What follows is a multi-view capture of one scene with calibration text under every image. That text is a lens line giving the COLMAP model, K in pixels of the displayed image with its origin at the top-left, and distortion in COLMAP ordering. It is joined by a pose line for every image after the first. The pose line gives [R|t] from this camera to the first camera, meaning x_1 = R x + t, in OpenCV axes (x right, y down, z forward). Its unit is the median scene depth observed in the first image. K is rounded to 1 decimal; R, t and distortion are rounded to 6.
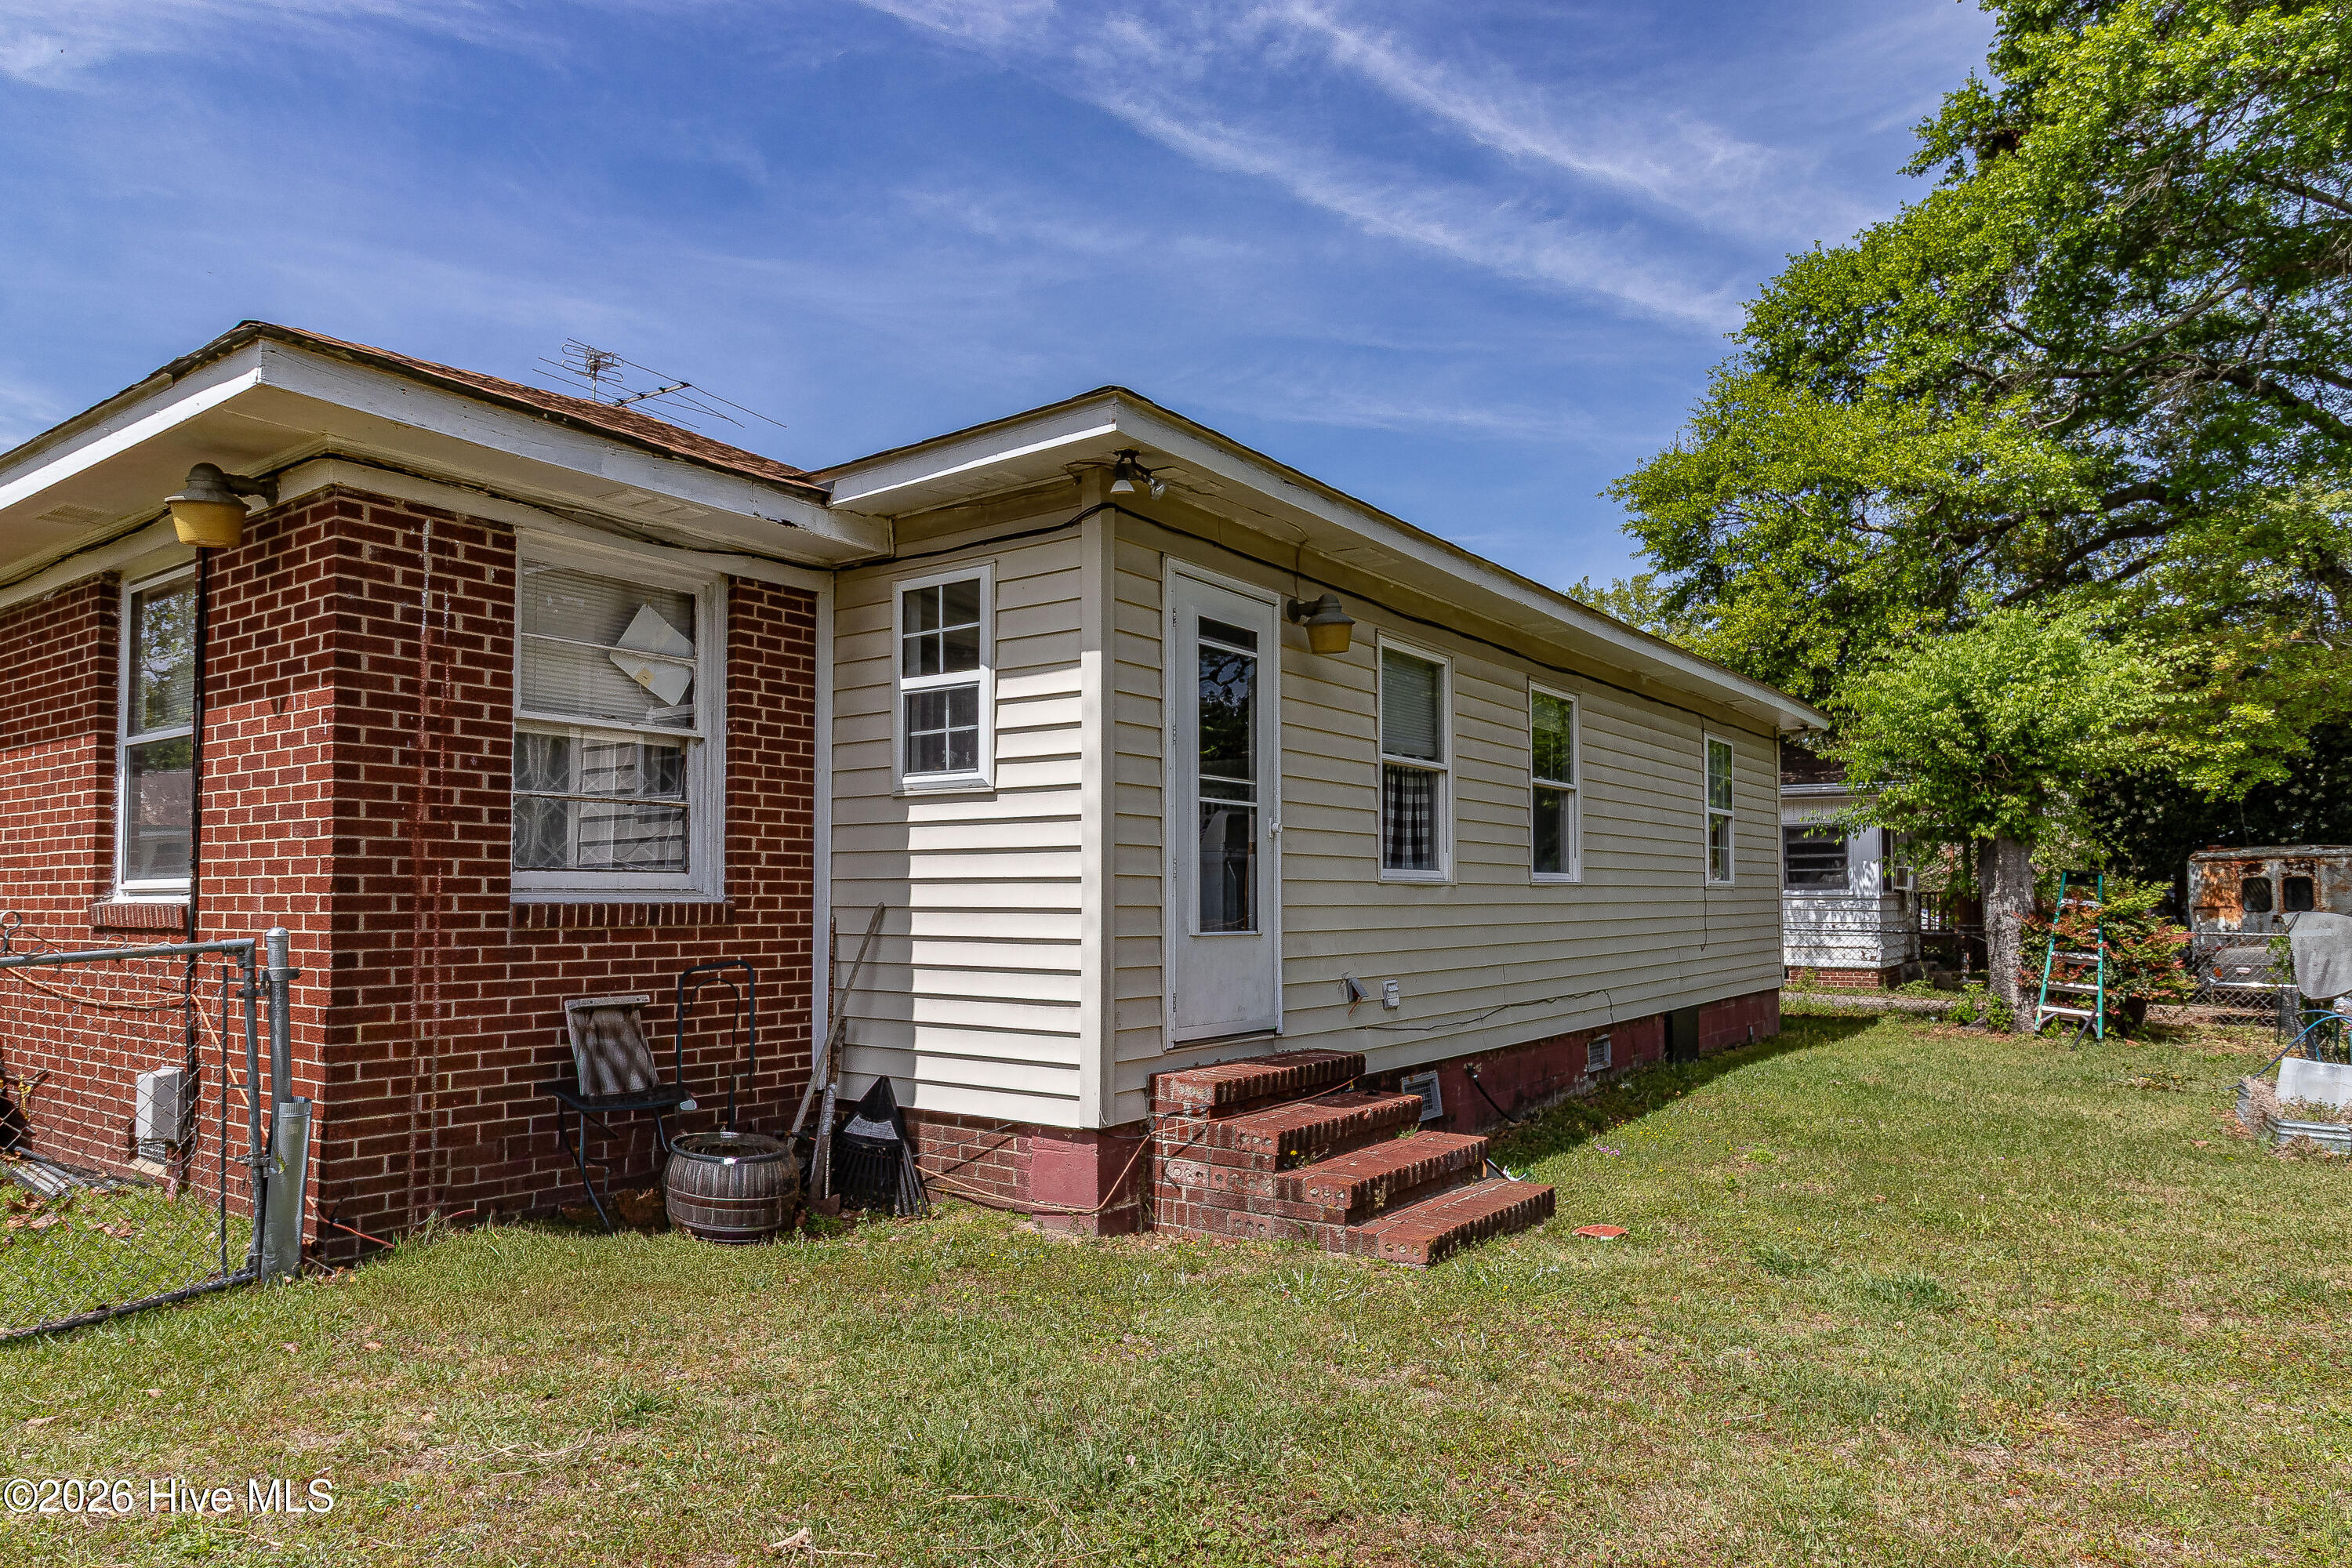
lens RADIAL K [[1441.0, 0, 1170.8], [0, 1441.0, 867.4], [0, 0, 1]] dist [0.003955, 0.000390]
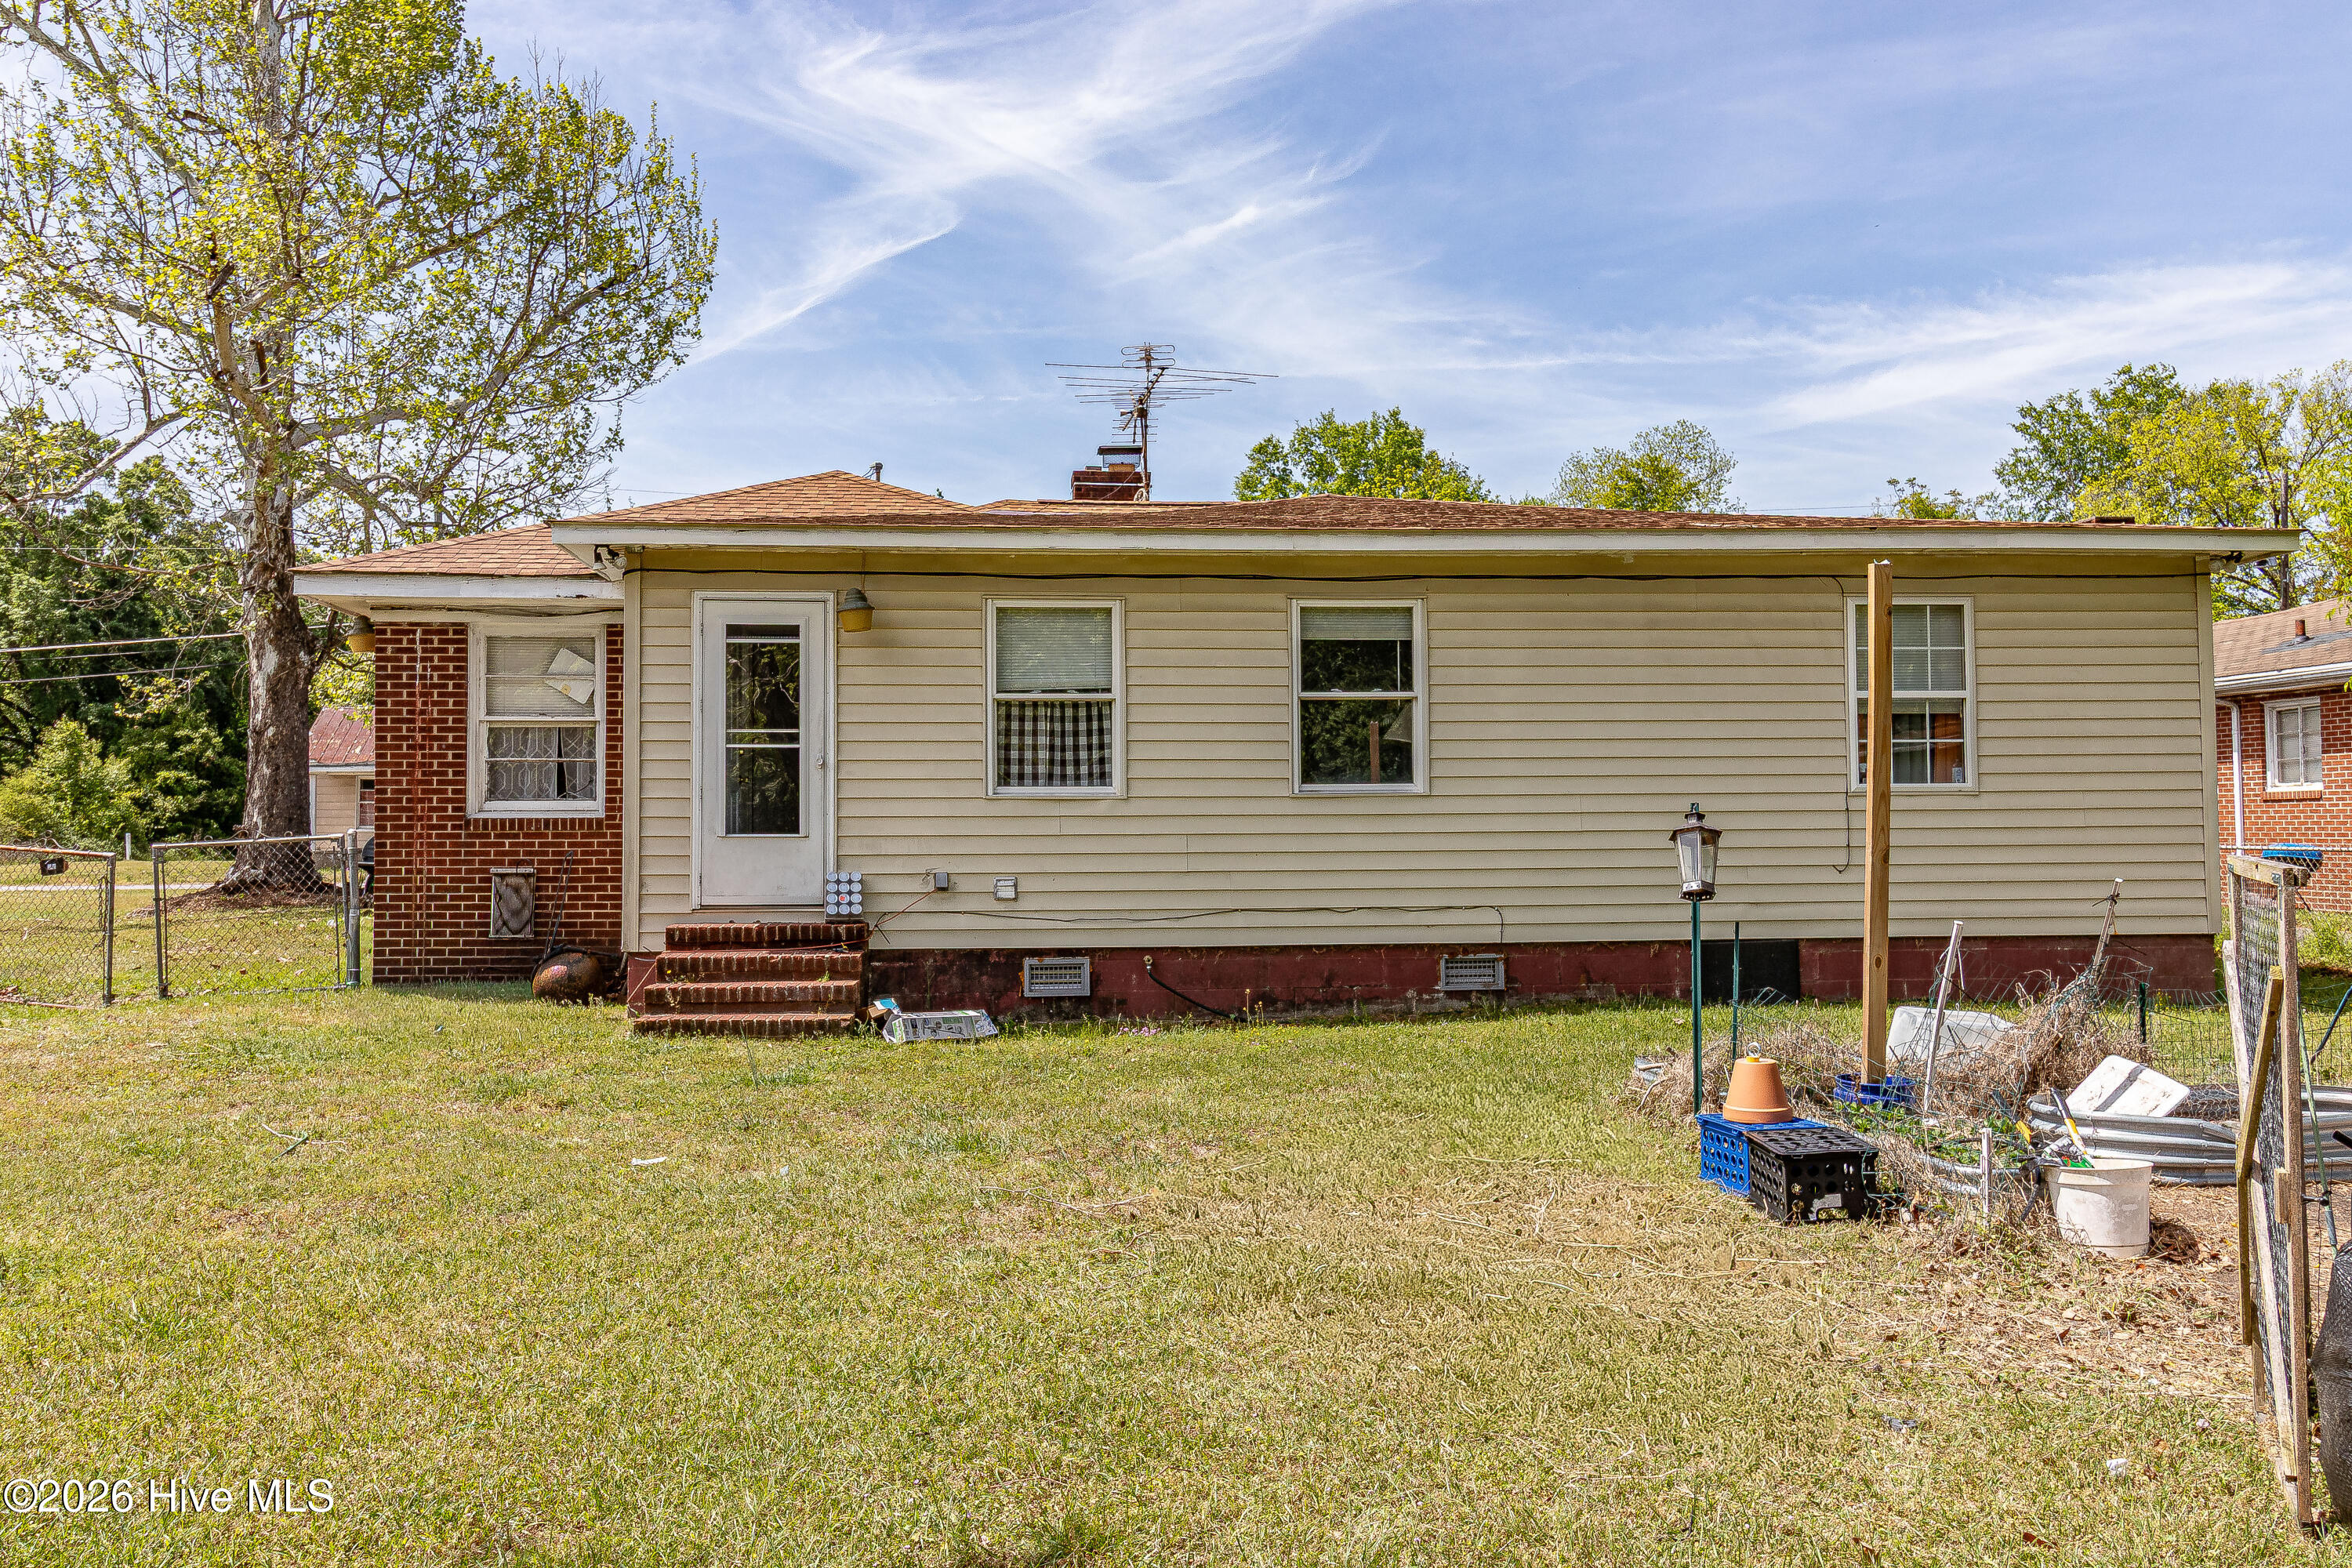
lens RADIAL K [[1907.4, 0, 1178.1], [0, 1907.4, 786.3], [0, 0, 1]] dist [0.007577, 0.004793]
pose [[0.638254, -0.022161, -0.769507, 2.157962], [0.021652, 0.999707, -0.010832, 0.031130], [0.769521, -0.009747, 0.638547, 0.102766]]
